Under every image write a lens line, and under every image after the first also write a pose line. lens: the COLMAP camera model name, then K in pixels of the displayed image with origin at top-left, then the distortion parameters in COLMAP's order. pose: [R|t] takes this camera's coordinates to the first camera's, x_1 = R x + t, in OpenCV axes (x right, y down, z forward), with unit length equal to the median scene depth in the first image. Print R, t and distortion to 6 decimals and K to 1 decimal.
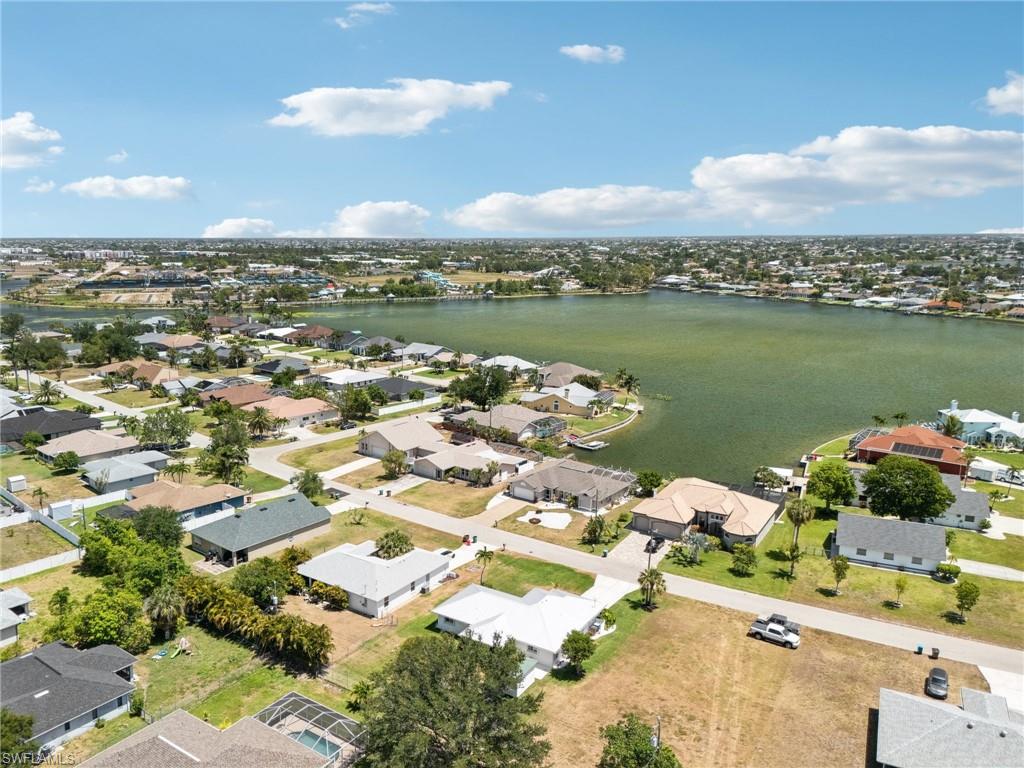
lens RADIAL K [[758.2, 0, 494.7], [0, 758.2, 383.0], [0, 0, 1]] dist [0.084165, -0.098675]
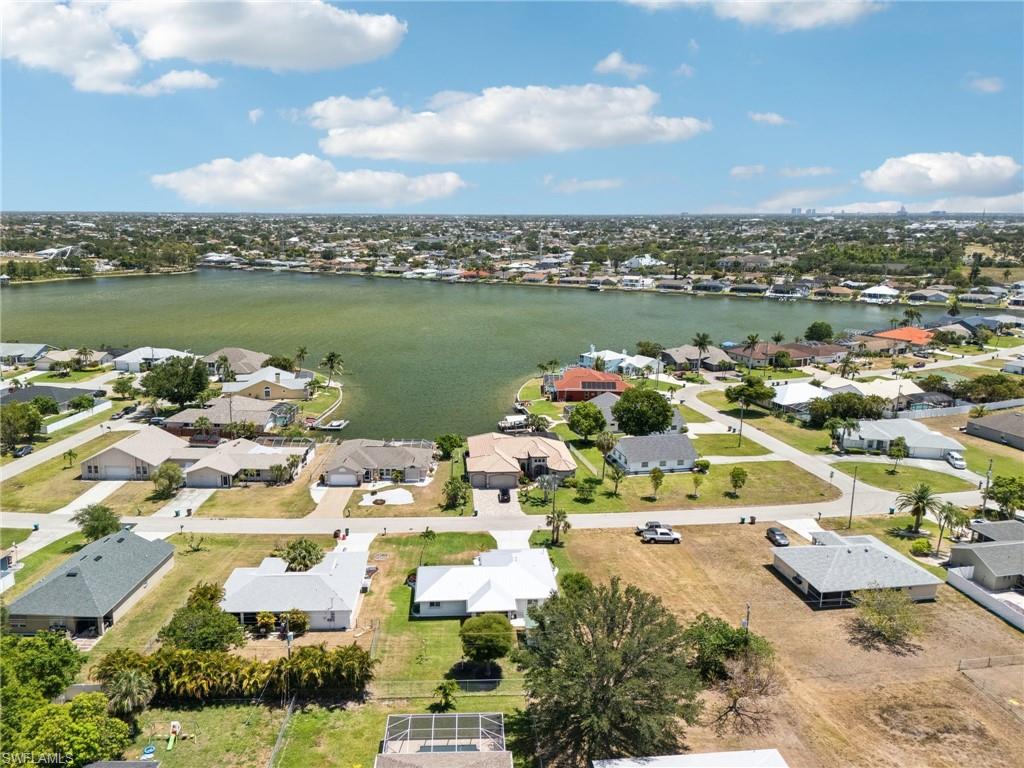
lens RADIAL K [[758.2, 0, 494.7], [0, 758.2, 383.0], [0, 0, 1]] dist [0.084165, -0.098675]
pose [[0.800401, -0.123911, 0.586519, -0.356437], [0.106718, 0.992228, 0.063988, -0.017181], [-0.589889, 0.011376, 0.807404, 0.105612]]
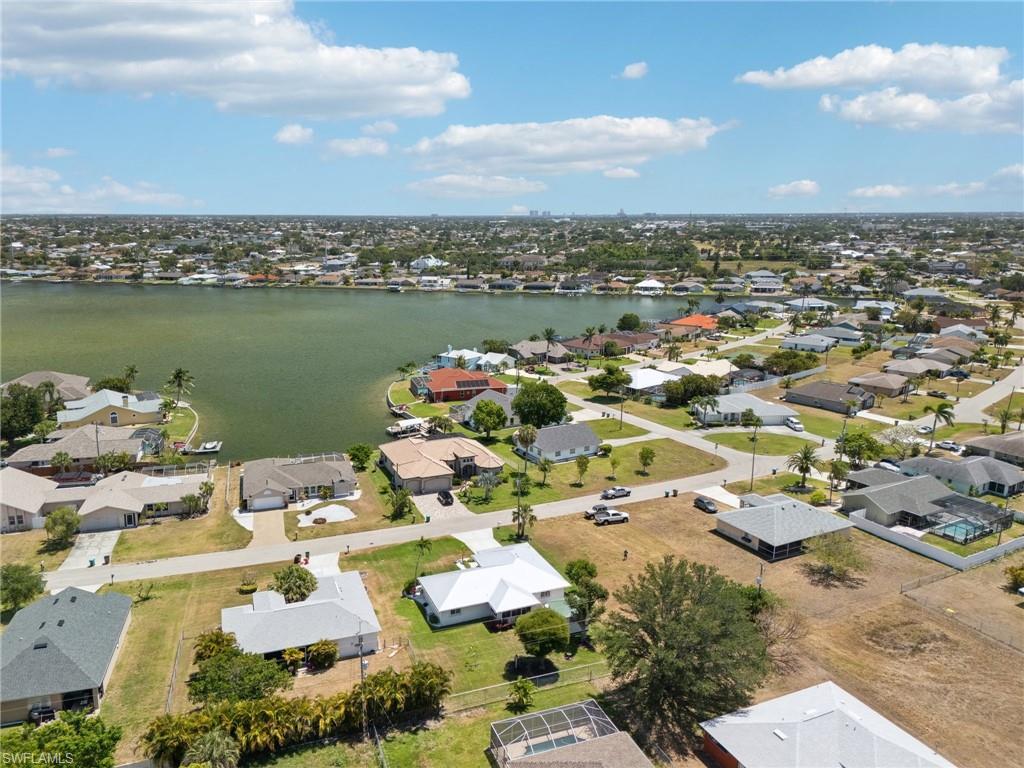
lens RADIAL K [[758.2, 0, 494.7], [0, 758.2, 383.0], [0, 0, 1]] dist [0.084165, -0.098675]
pose [[0.572592, -0.173442, 0.801284, -0.503030], [0.153263, 0.982781, 0.103207, -0.044899], [-0.805388, 0.063712, 0.589315, 0.243947]]
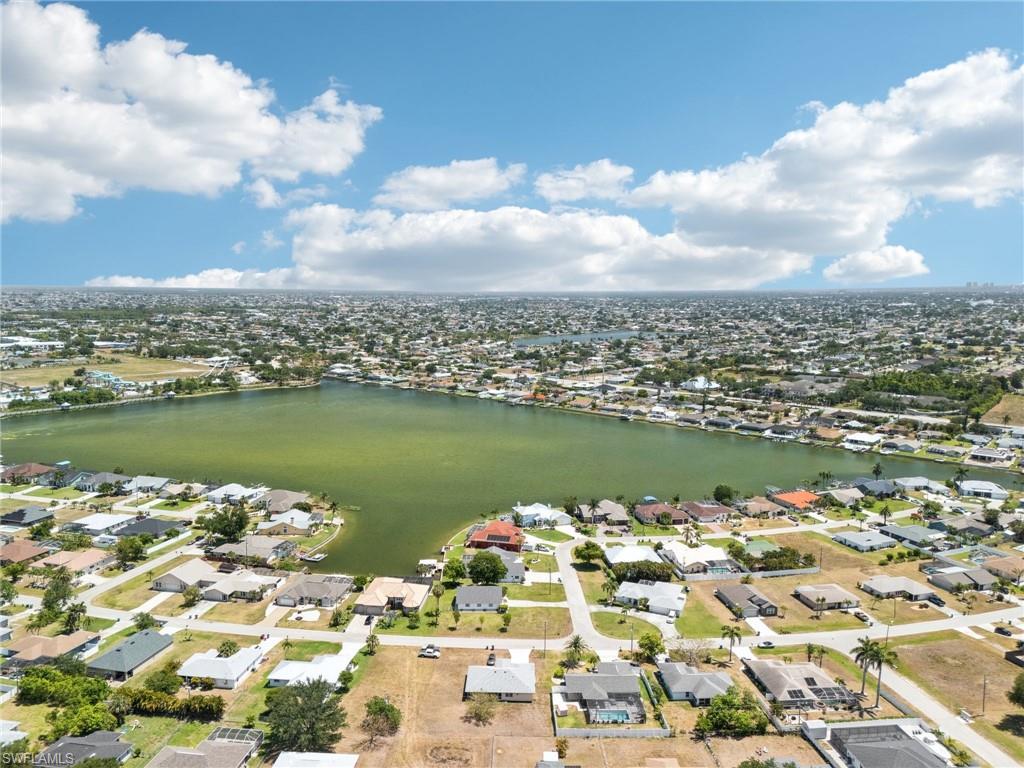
lens RADIAL K [[756.7, 0, 522.8], [0, 756.7, 386.3], [0, 0, 1]] dist [0.026728, -0.003574]
pose [[0.887476, -0.041146, 0.459013, -0.247236], [0.067320, 0.996897, -0.040797, -0.222696], [-0.455910, 0.067107, 0.887493, -0.745136]]
